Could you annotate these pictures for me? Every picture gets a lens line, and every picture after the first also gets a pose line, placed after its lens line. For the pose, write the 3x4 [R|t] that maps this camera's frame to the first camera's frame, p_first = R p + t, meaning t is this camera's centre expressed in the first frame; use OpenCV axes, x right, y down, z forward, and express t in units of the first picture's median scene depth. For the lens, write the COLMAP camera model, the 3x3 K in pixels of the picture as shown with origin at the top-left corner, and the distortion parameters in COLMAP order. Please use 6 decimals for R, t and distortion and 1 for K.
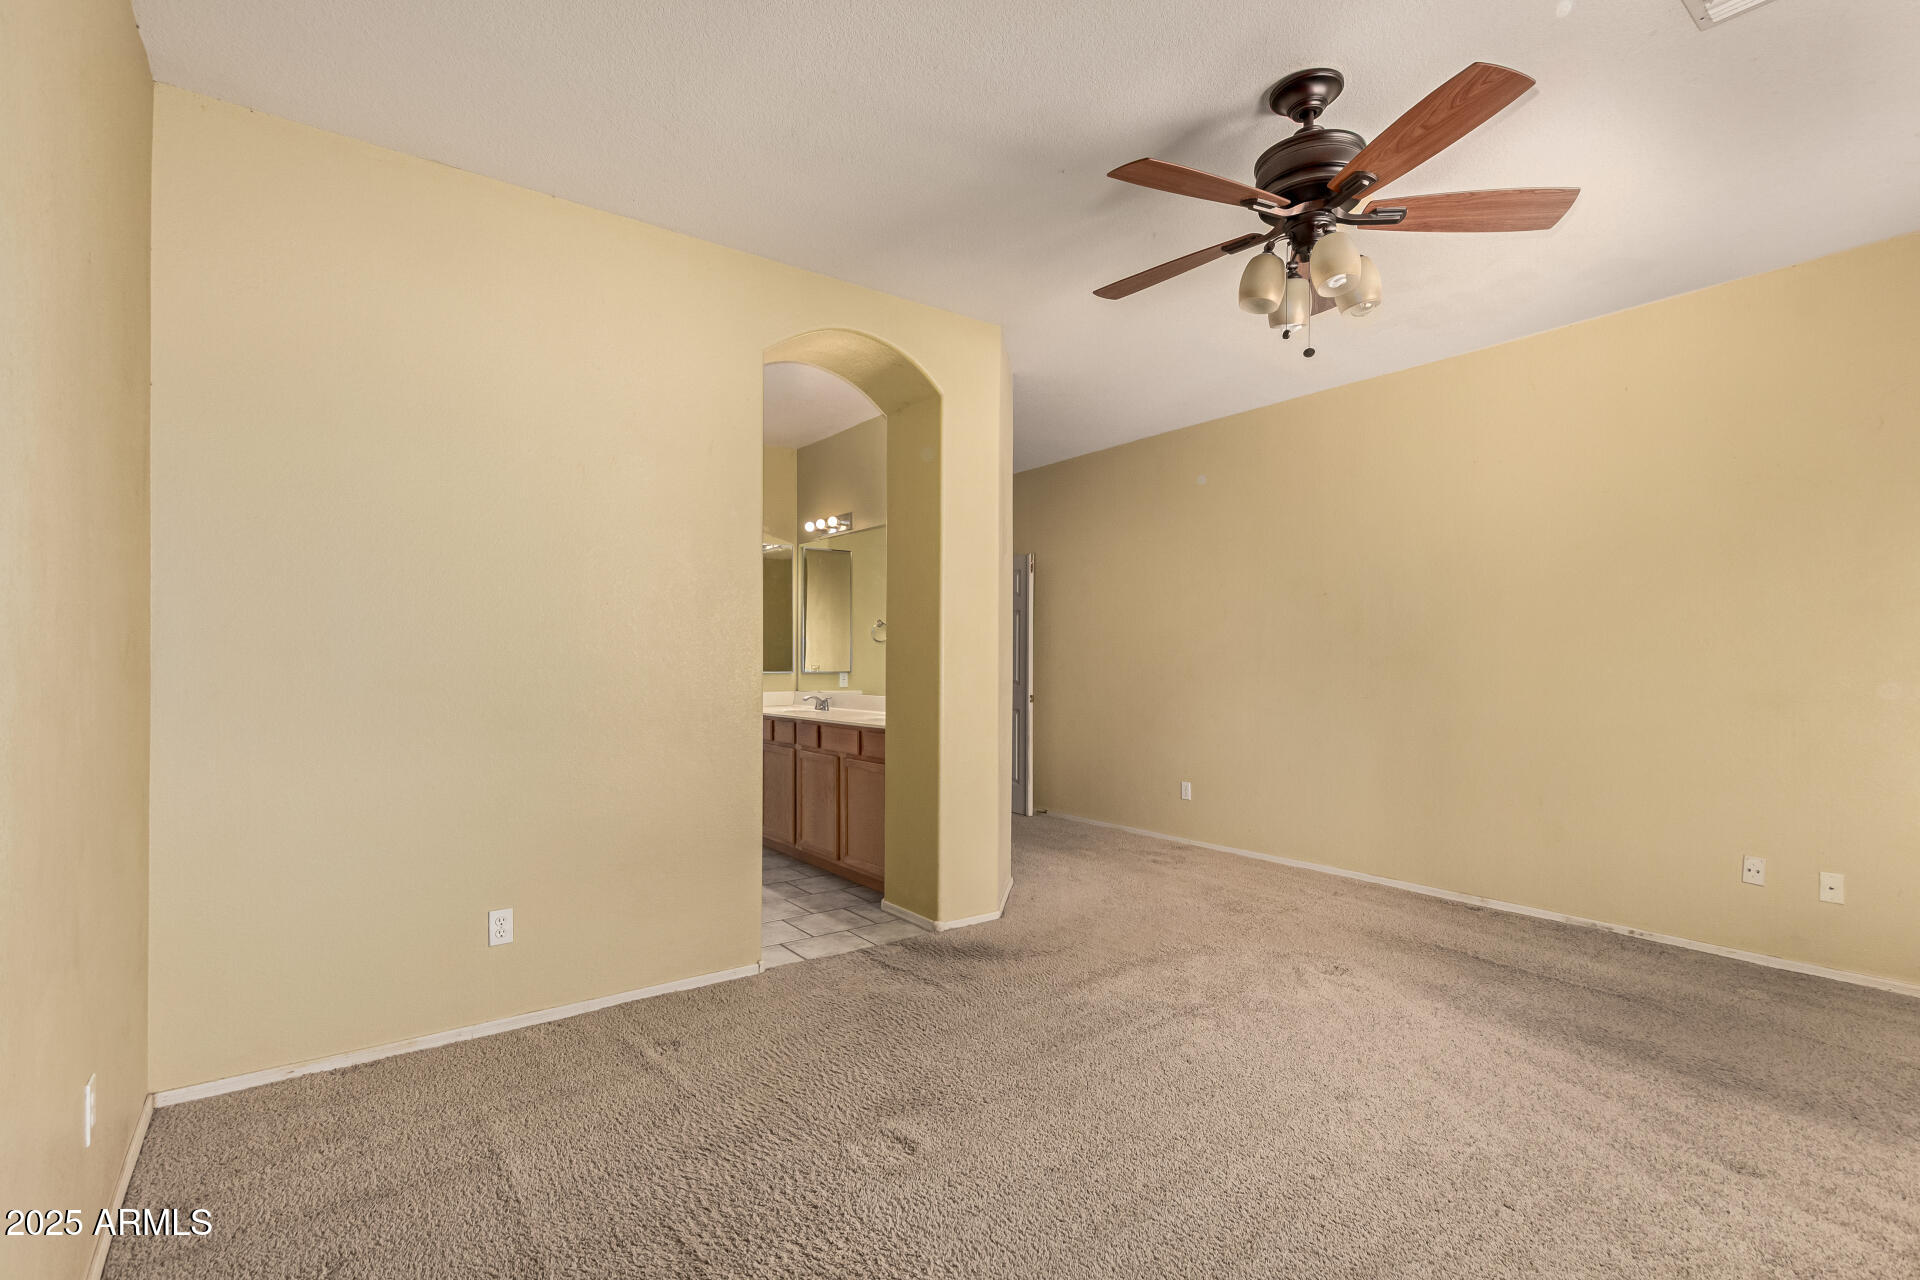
lens RADIAL K [[880.6, 0, 959.7], [0, 880.6, 646.7], [0, 0, 1]] dist [-0.001112, 0.000132]
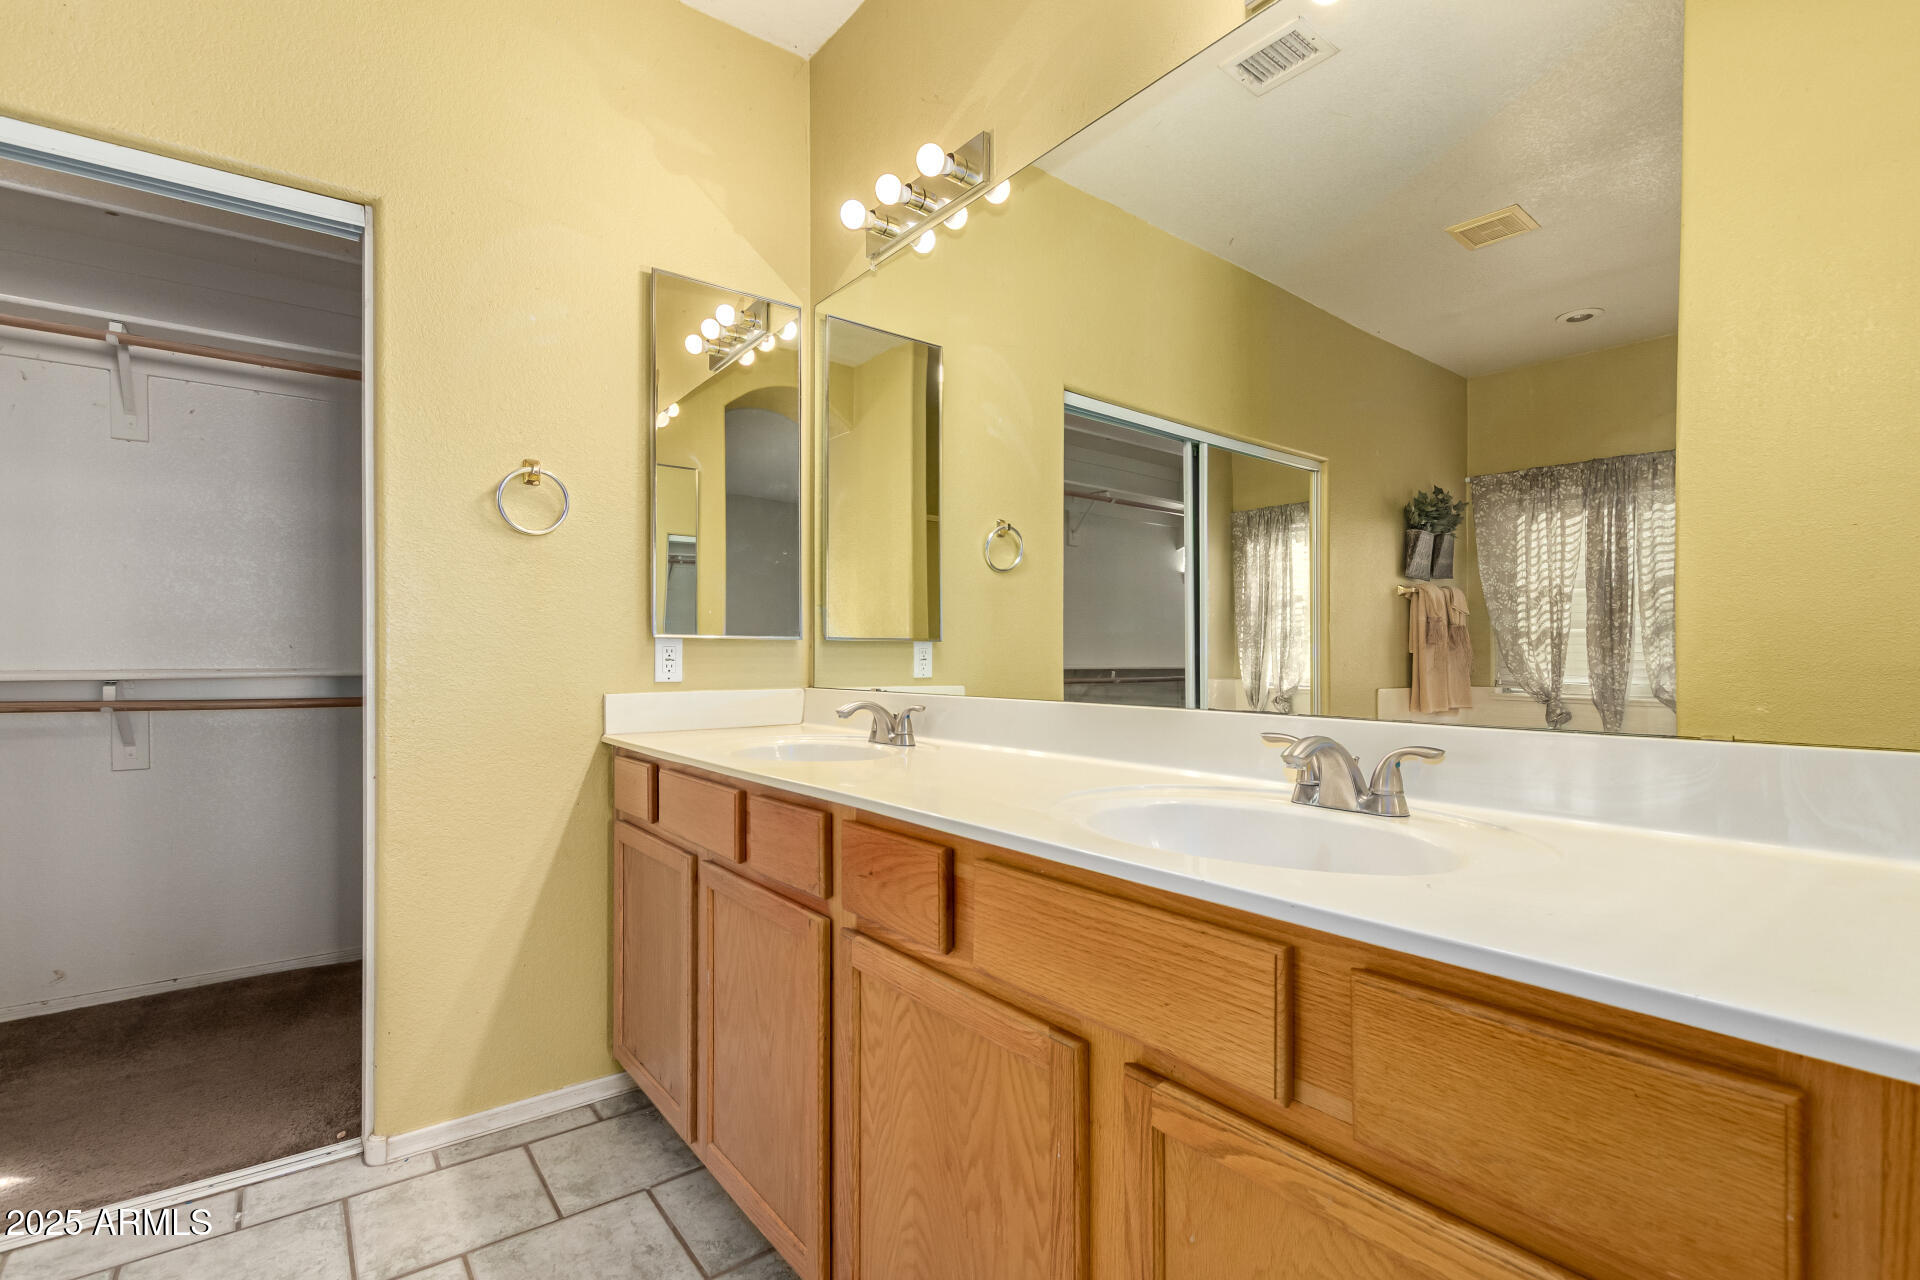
lens RADIAL K [[880.6, 0, 962.5], [0, 880.6, 648.6], [0, 0, 1]] dist [-0.001112, 0.000132]
pose [[0.999894, -0.003365, 0.014144, -0.135562], [0.003281, 0.999977, 0.005935, 0.034019], [-0.014164, -0.005888, 0.999882, 0.667742]]
